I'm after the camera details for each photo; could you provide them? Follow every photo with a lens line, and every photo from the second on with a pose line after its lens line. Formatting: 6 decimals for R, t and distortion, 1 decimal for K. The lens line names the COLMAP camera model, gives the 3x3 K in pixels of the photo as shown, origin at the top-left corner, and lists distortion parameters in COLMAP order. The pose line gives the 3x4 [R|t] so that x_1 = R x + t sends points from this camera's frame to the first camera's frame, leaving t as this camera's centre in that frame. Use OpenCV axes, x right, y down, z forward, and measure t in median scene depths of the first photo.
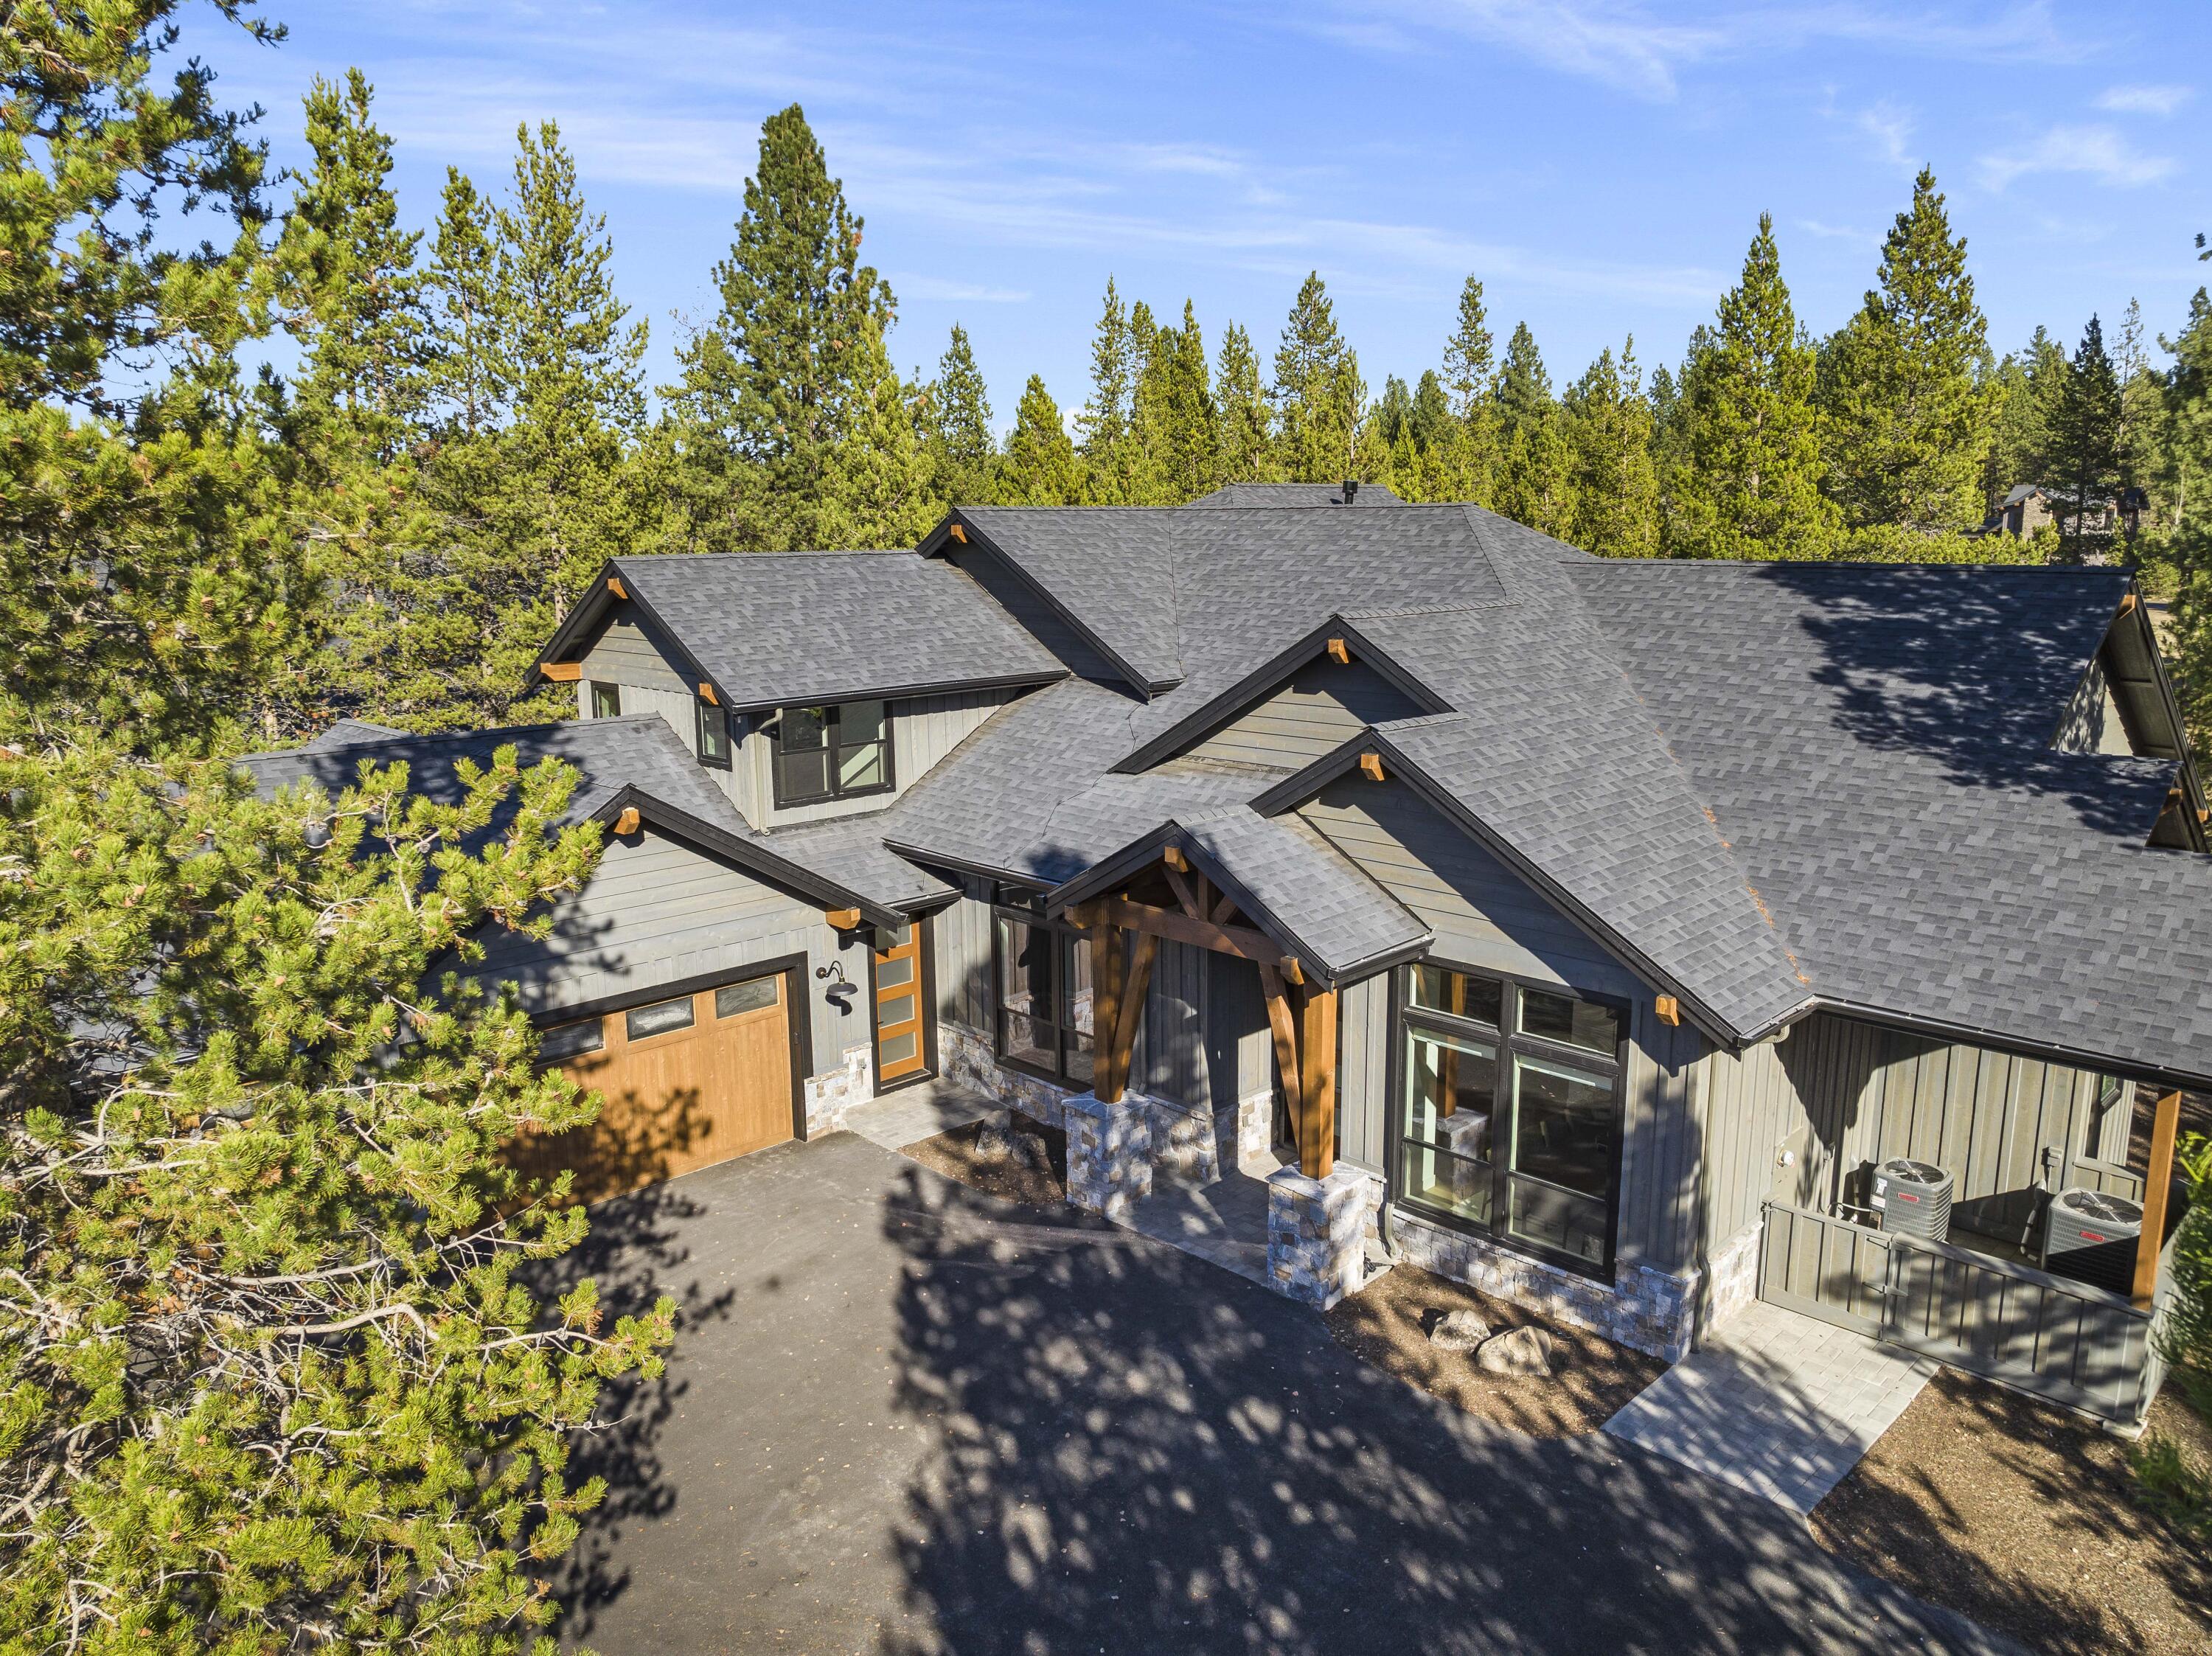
lens RADIAL K [[1562.7, 0, 1190.9], [0, 1562.7, 829.5], [0, 0, 1]] dist [-0.020640, -0.000200]
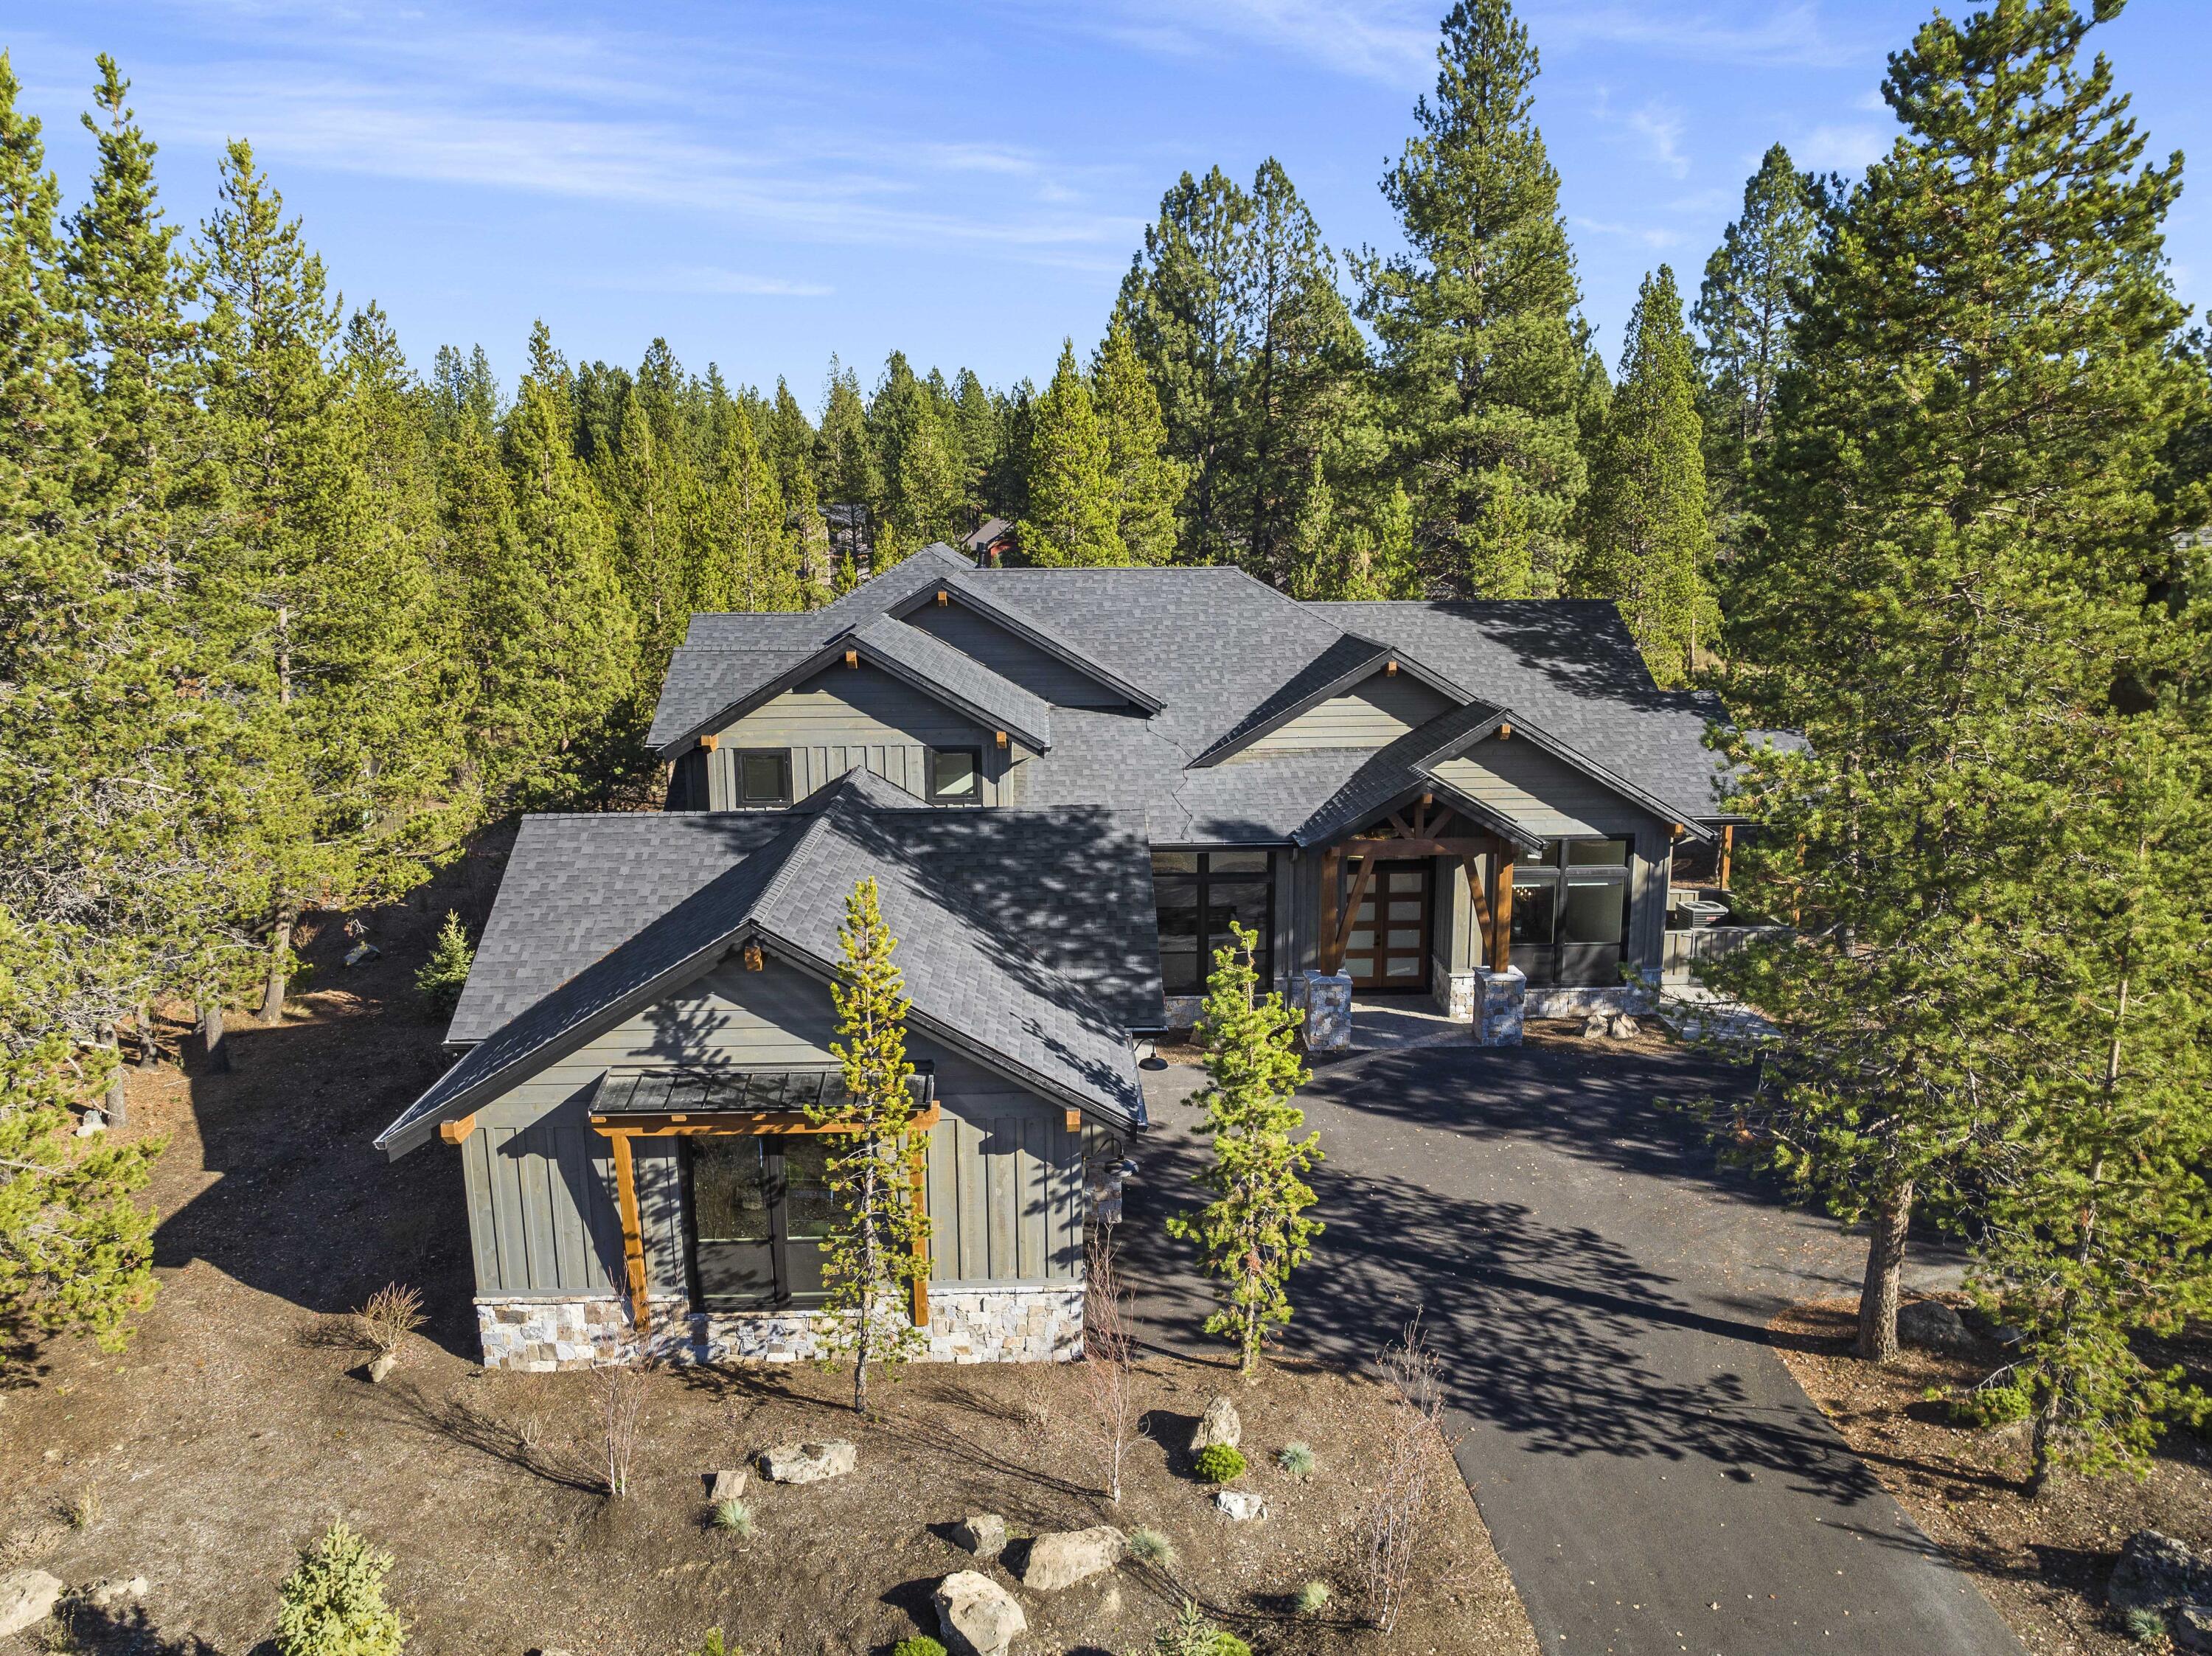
lens RADIAL K [[1562.7, 0, 1190.9], [0, 1562.7, 829.5], [0, 0, 1]] dist [-0.020640, -0.000200]
pose [[0.684741, -0.160036, 0.710998, -1.369603], [0.139695, 0.986323, 0.087472, -0.130000], [-0.715273, 0.039427, 0.697732, 0.042786]]
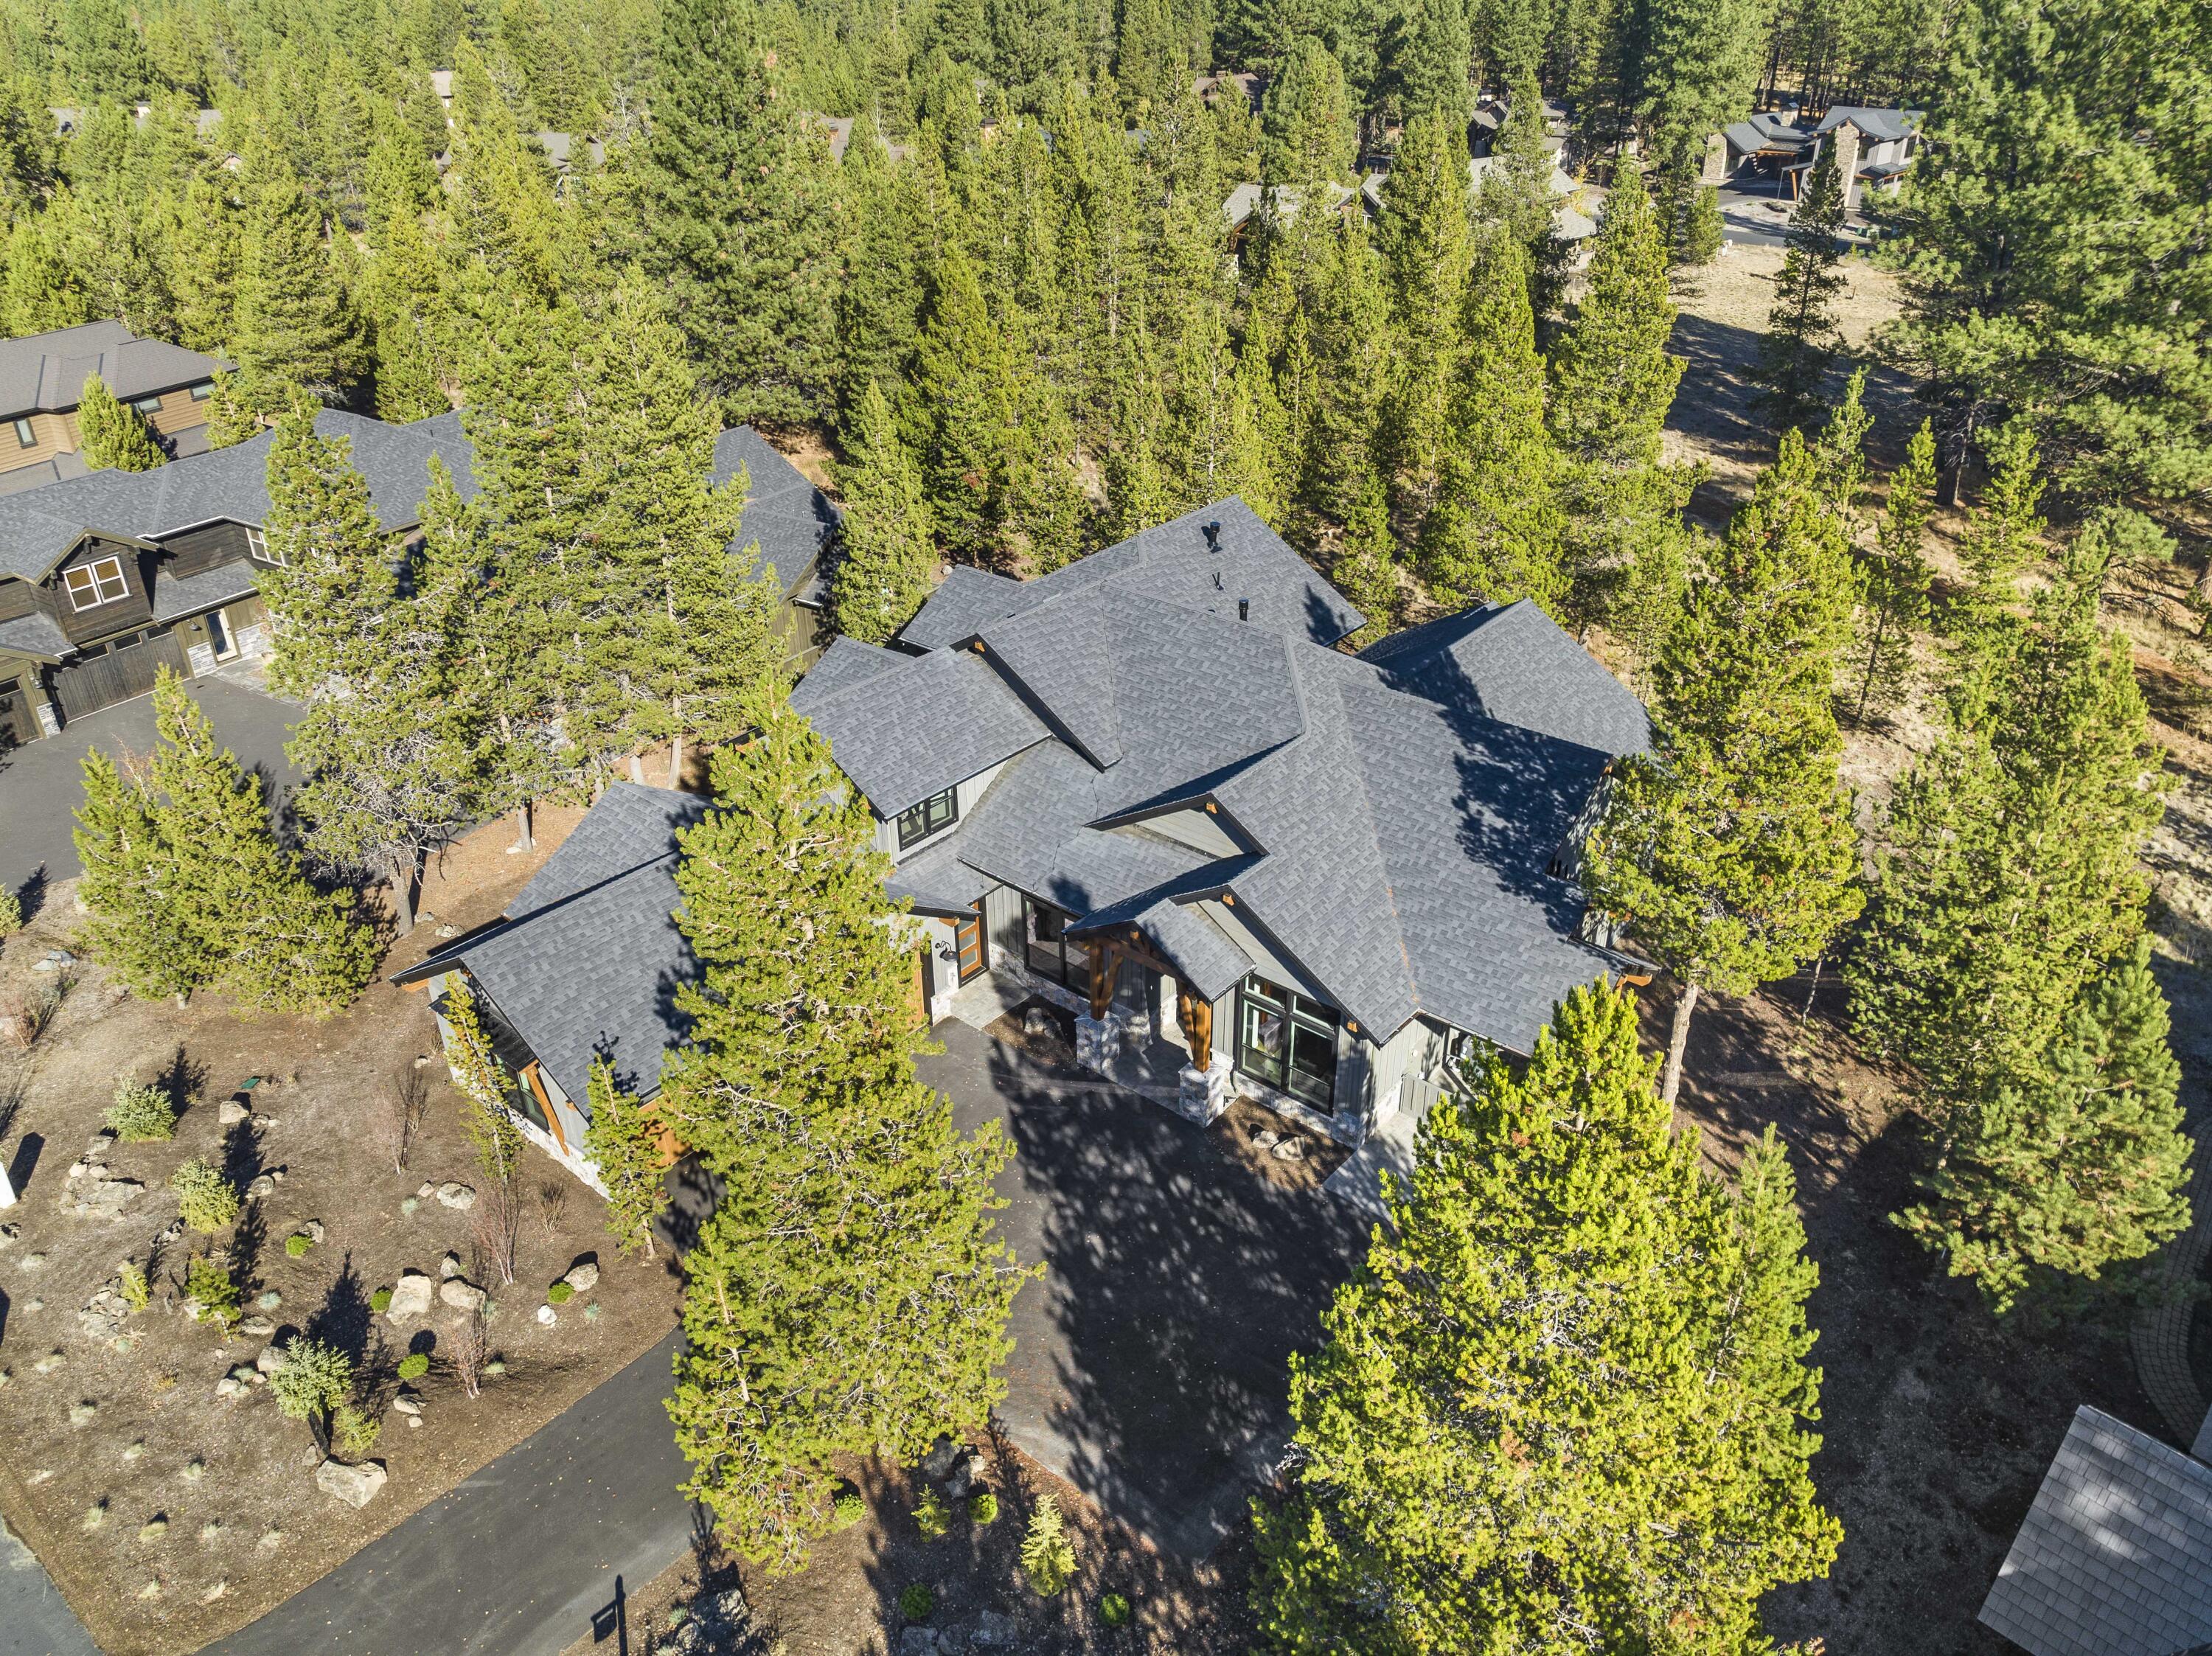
lens RADIAL K [[1562.7, 0, 1190.9], [0, 1562.7, 829.5], [0, 0, 1]] dist [-0.020640, -0.000200]
pose [[0.995684, -0.036754, 0.085217, -0.112416], [0.007082, 0.945651, 0.325106, -0.815658], [-0.092534, -0.323099, 0.941830, -0.960048]]
